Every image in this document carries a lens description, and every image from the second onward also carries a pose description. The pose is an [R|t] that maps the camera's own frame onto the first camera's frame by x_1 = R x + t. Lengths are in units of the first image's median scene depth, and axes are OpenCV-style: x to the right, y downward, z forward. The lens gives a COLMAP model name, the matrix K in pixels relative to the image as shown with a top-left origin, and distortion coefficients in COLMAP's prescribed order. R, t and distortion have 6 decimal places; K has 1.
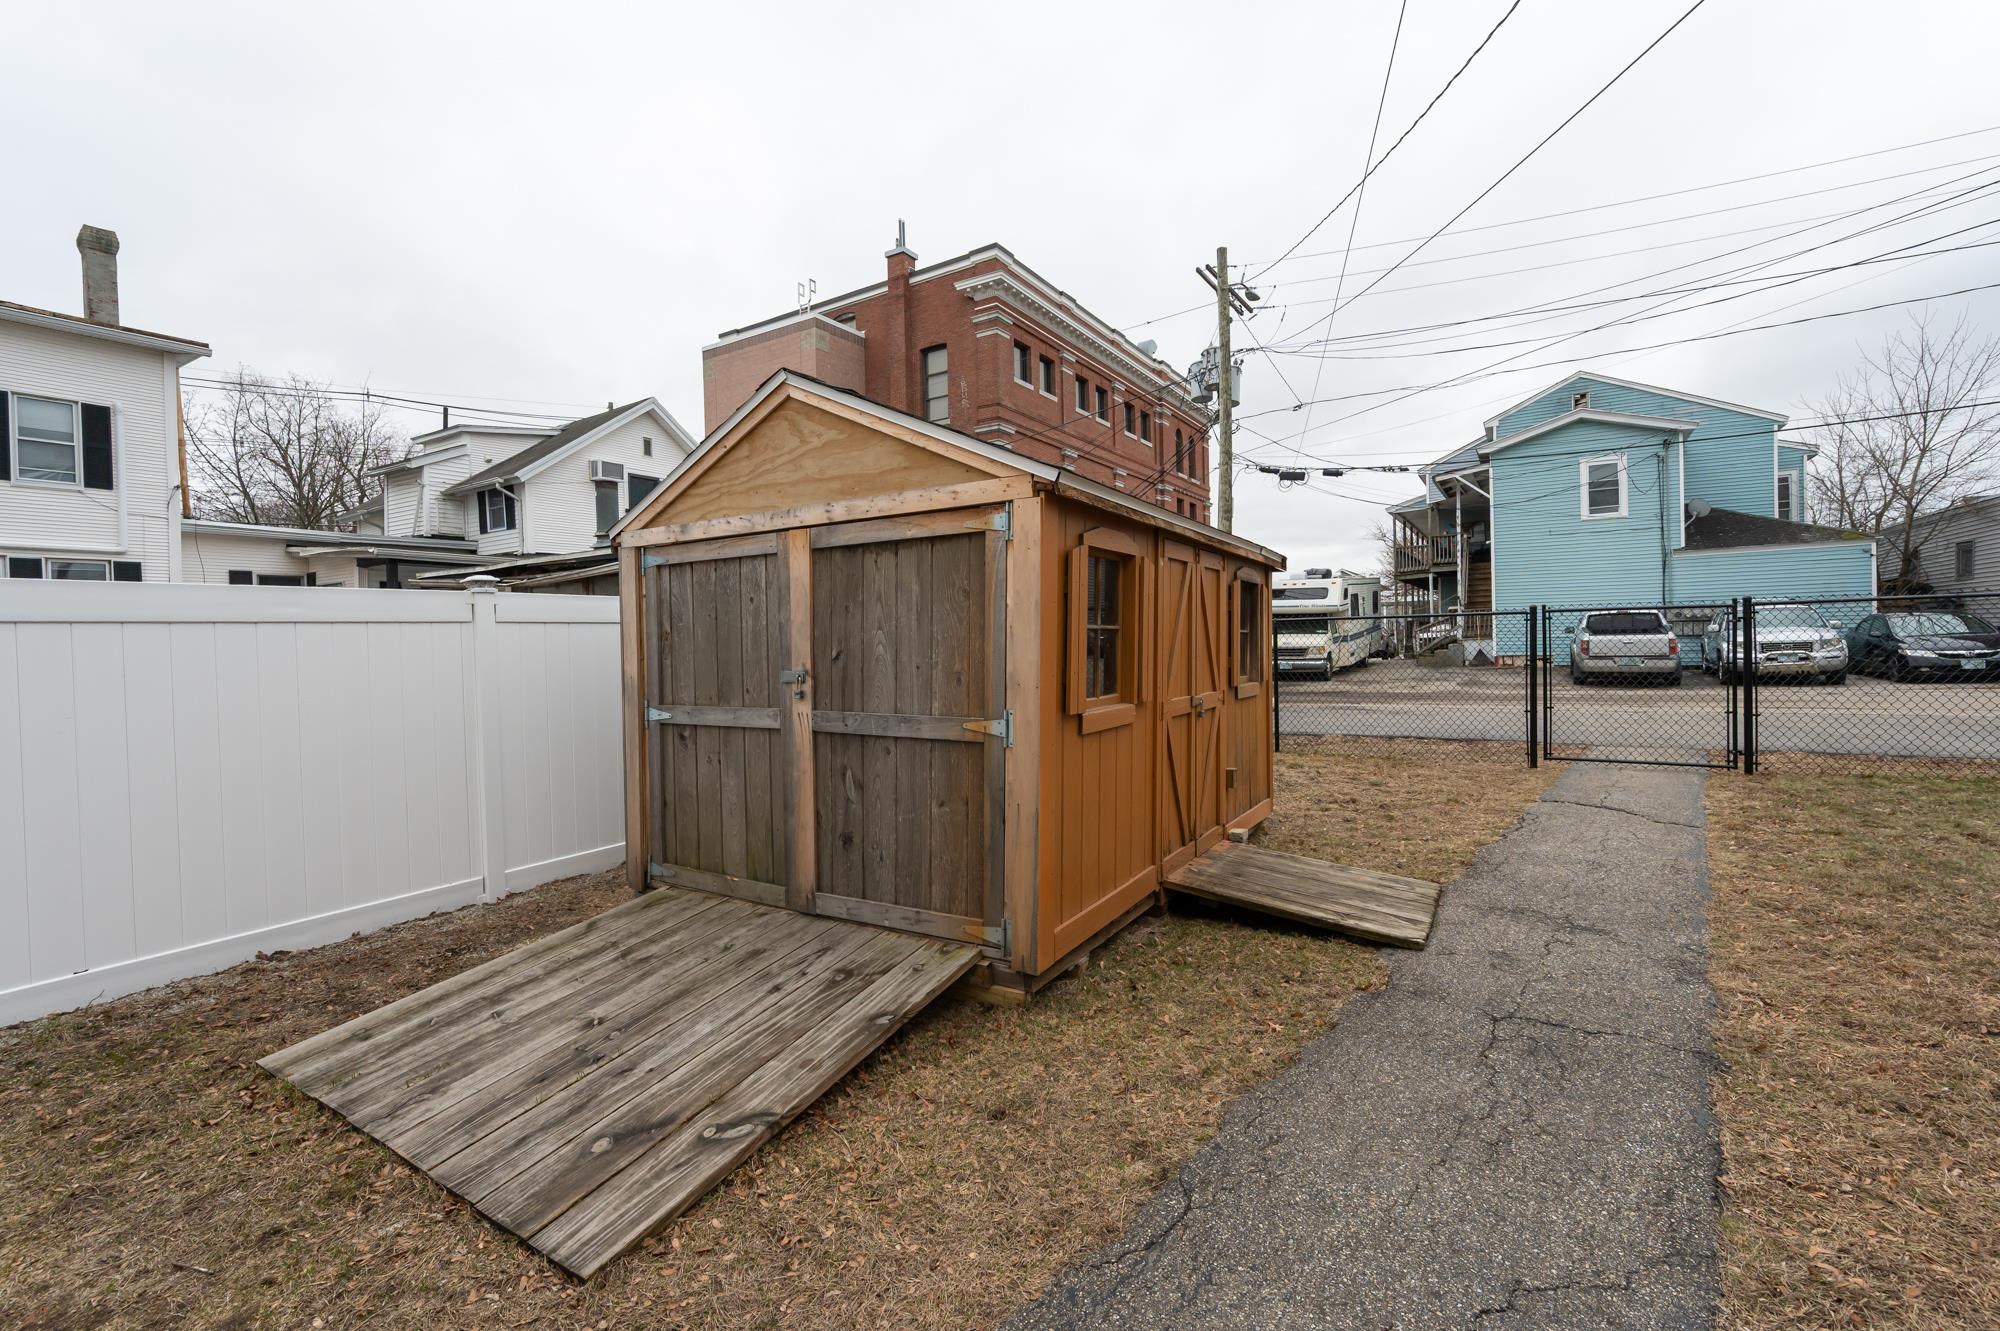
lens RADIAL K [[844.7, 0, 990.8], [0, 844.7, 645.8], [0, 0, 1]] dist [-0.003111, -0.000220]
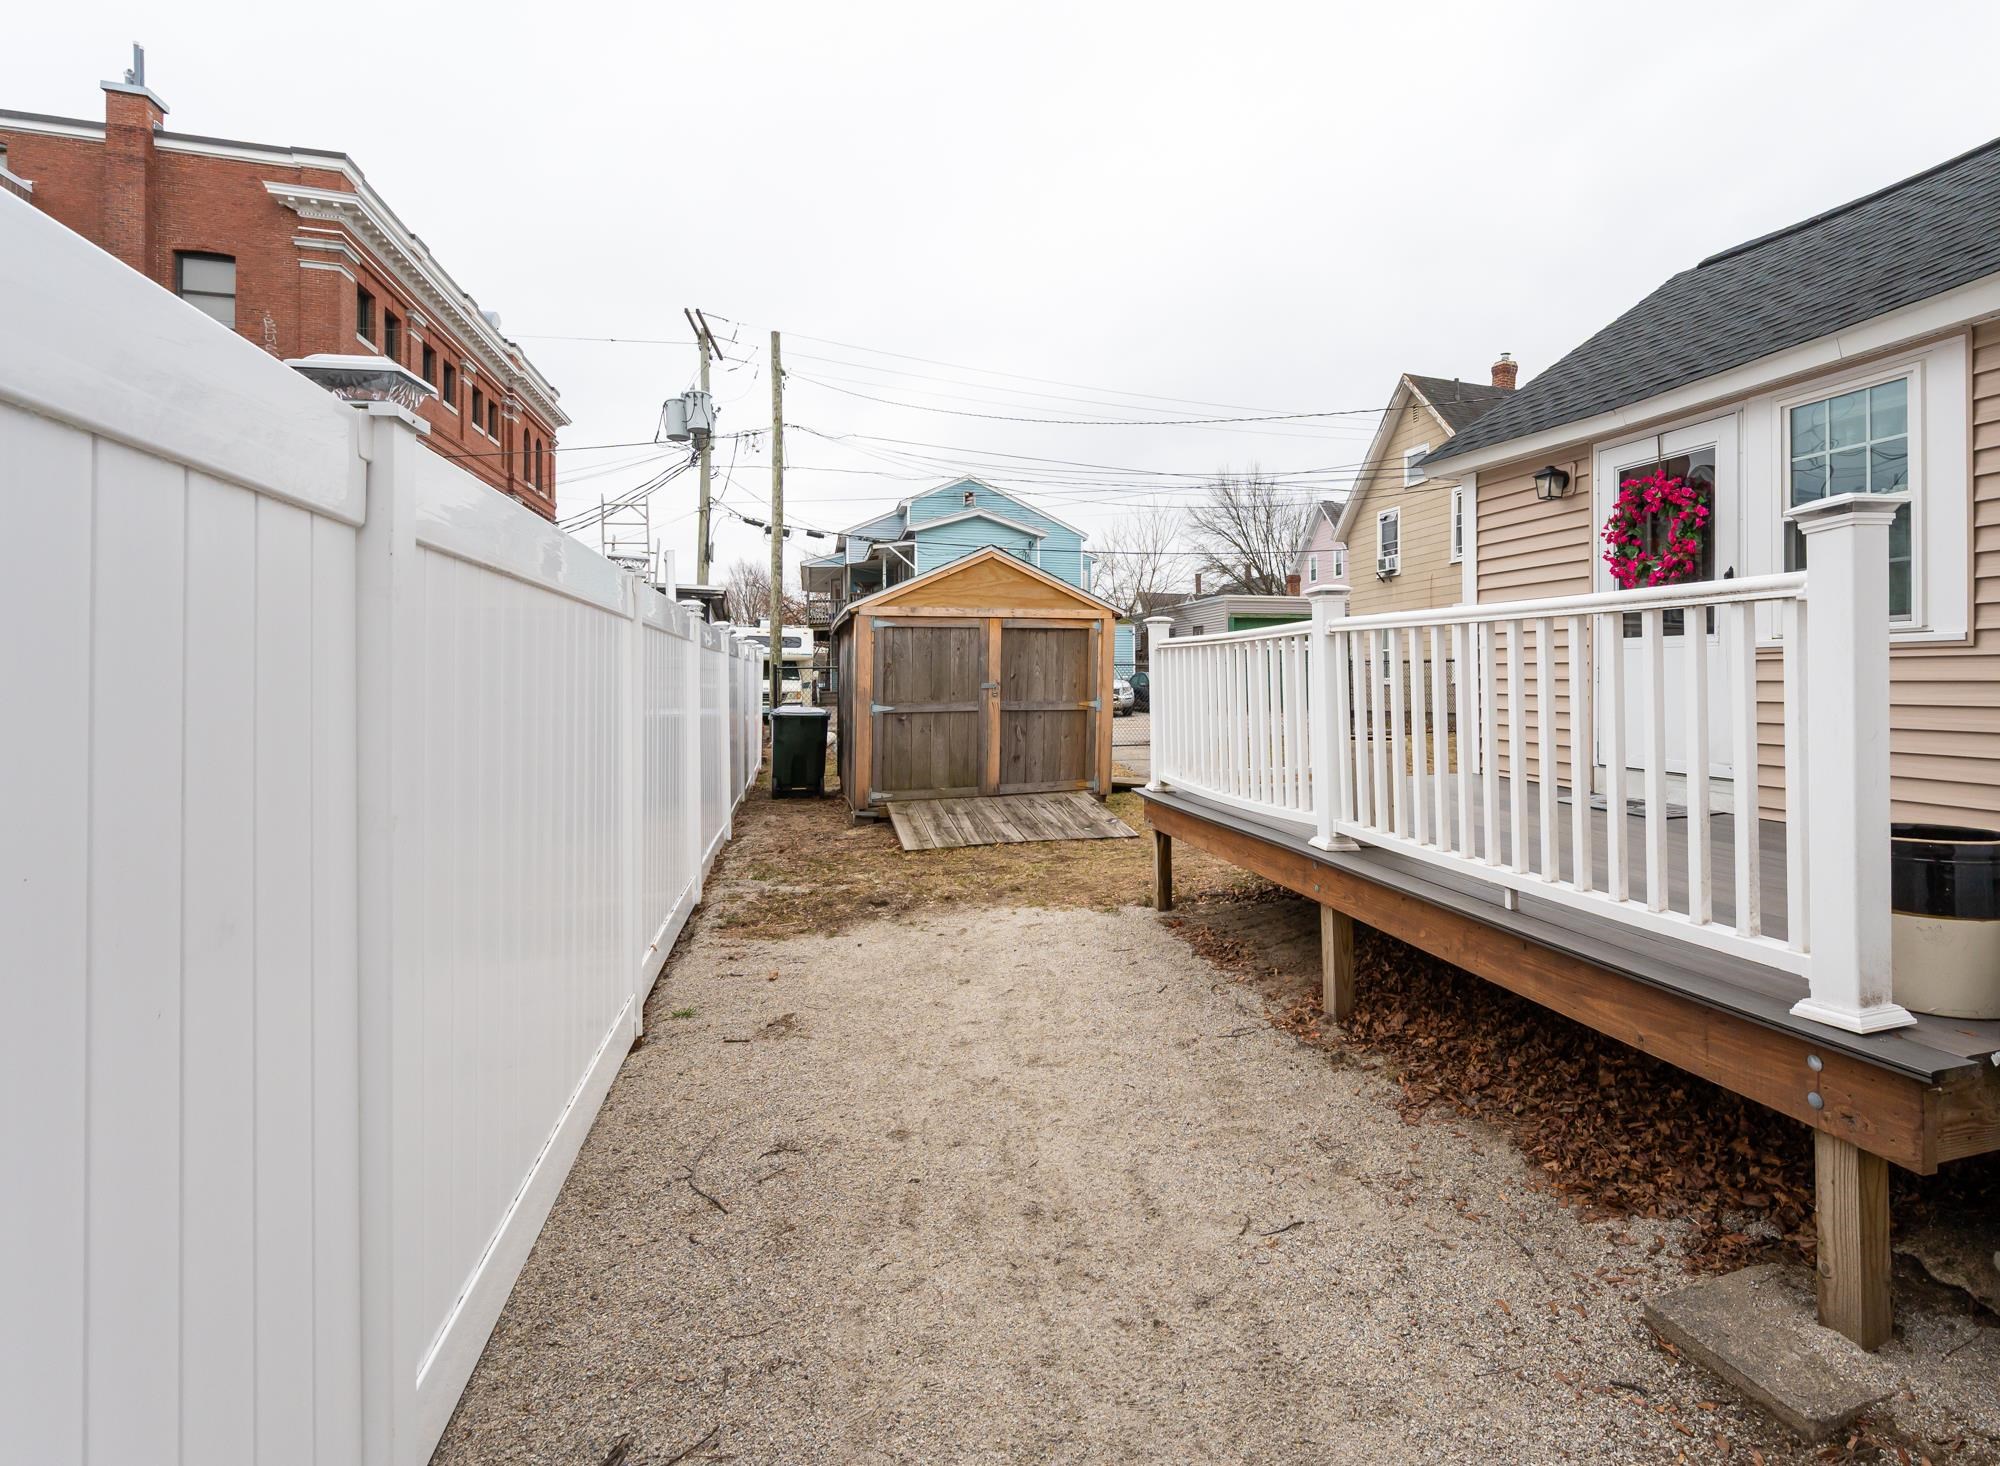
lens RADIAL K [[986.3, 0, 1171.8], [0, 986.3, 667.8], [0, 0, 1]] dist [-0.003822, -0.000133]
pose [[0.608063, 0.025154, 0.793490, -0.317041], [0.000771, 0.999479, -0.032275, 0.011688], [-0.793888, 0.020237, 0.607727, -0.146963]]
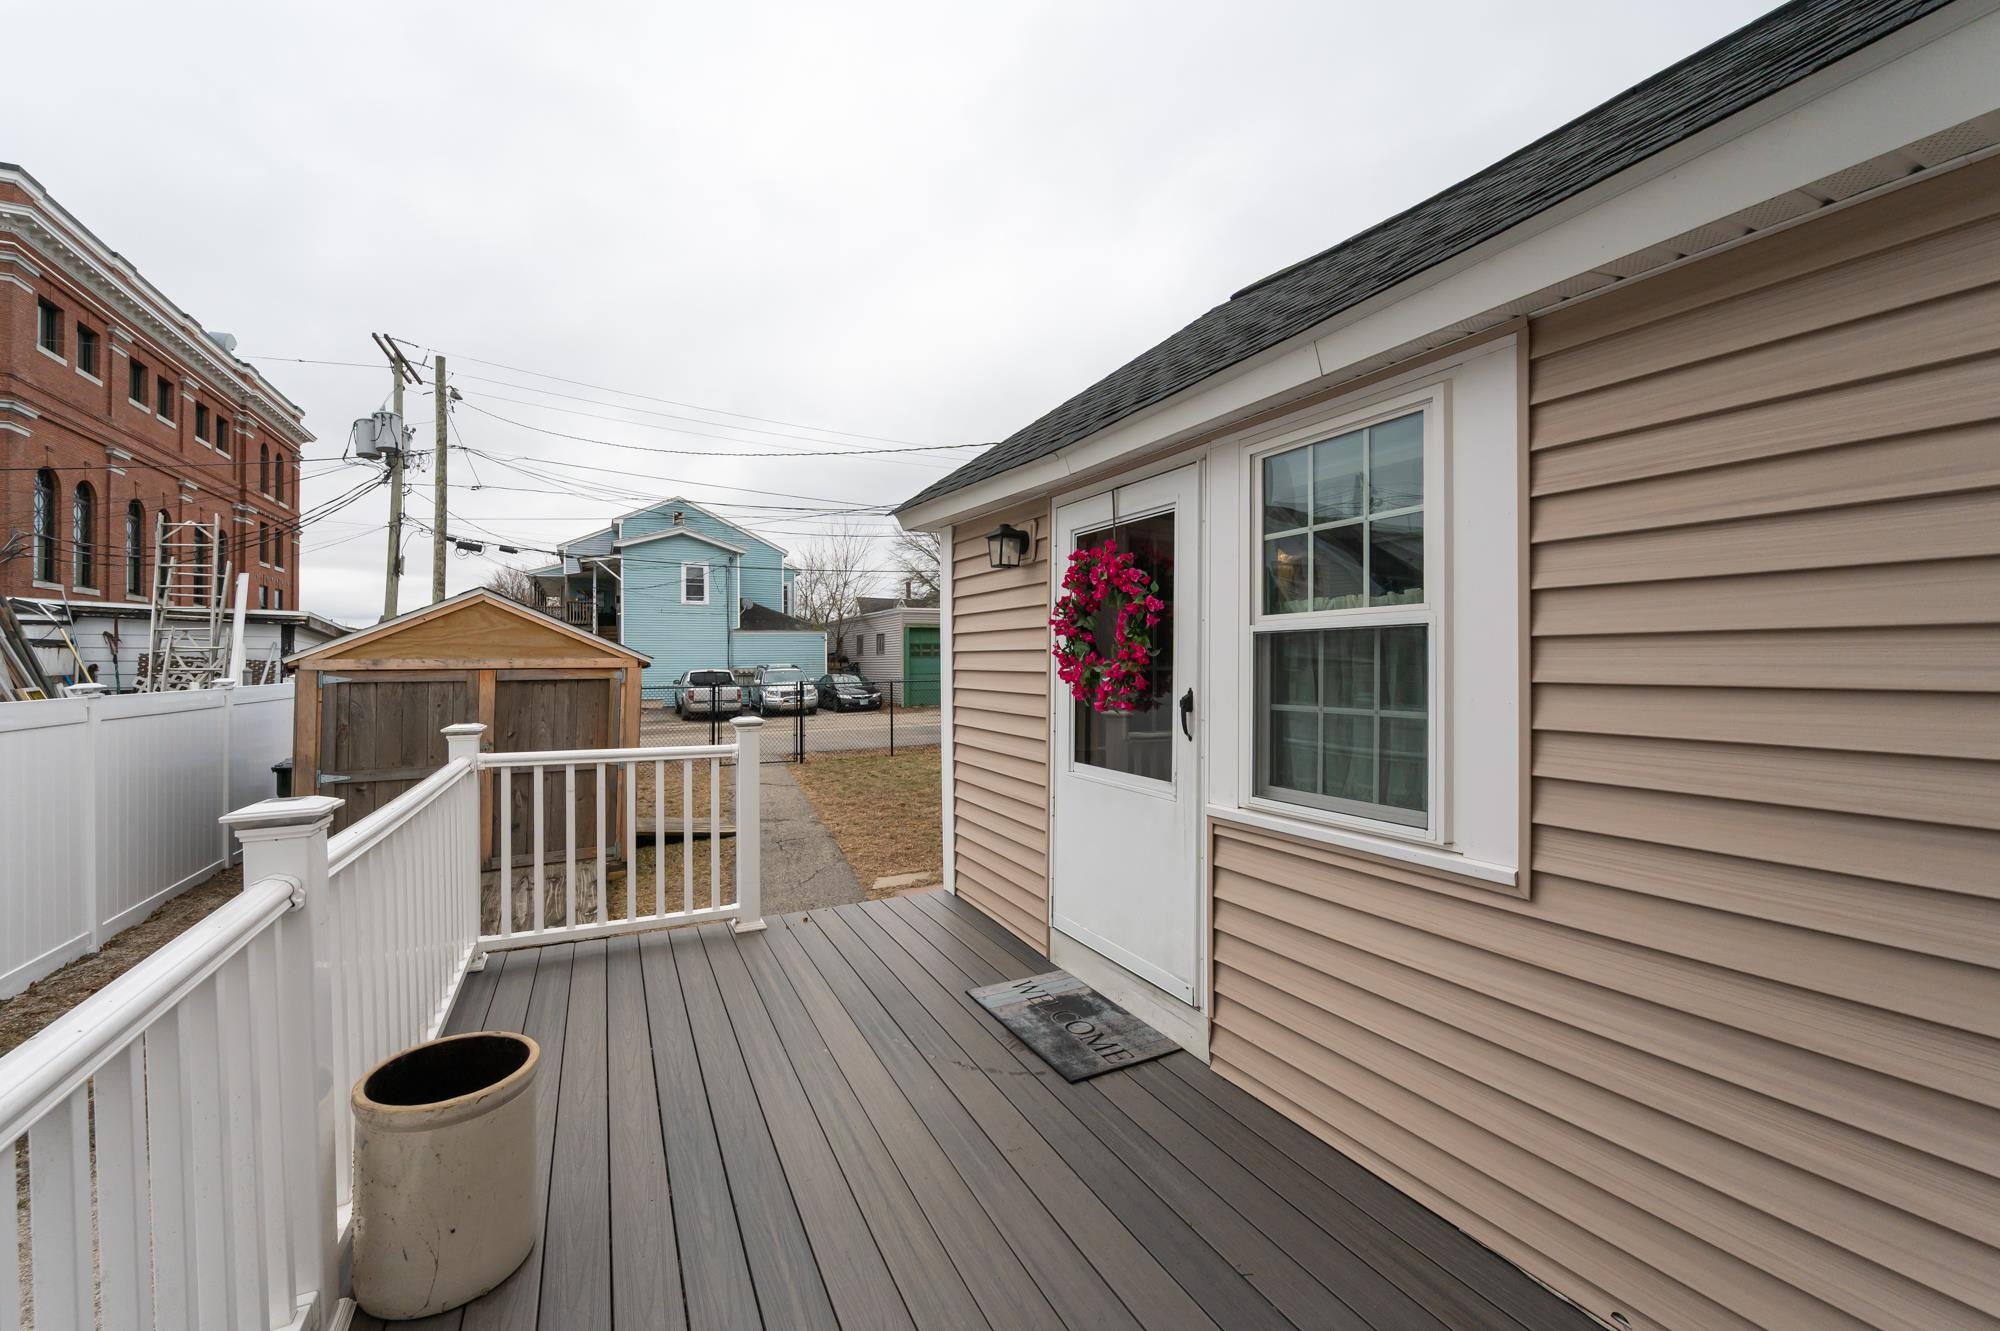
lens RADIAL K [[800.0, 0, 990.3], [0, 800.0, 656.0], [0, 0, 1]] dist [-0.008004, 0.000588]
pose [[0.516375, 0.026627, 0.855948, -0.192049], [0.001550, 0.999486, -0.032027, -0.017711], [-0.856361, 0.017865, 0.516068, -0.149336]]
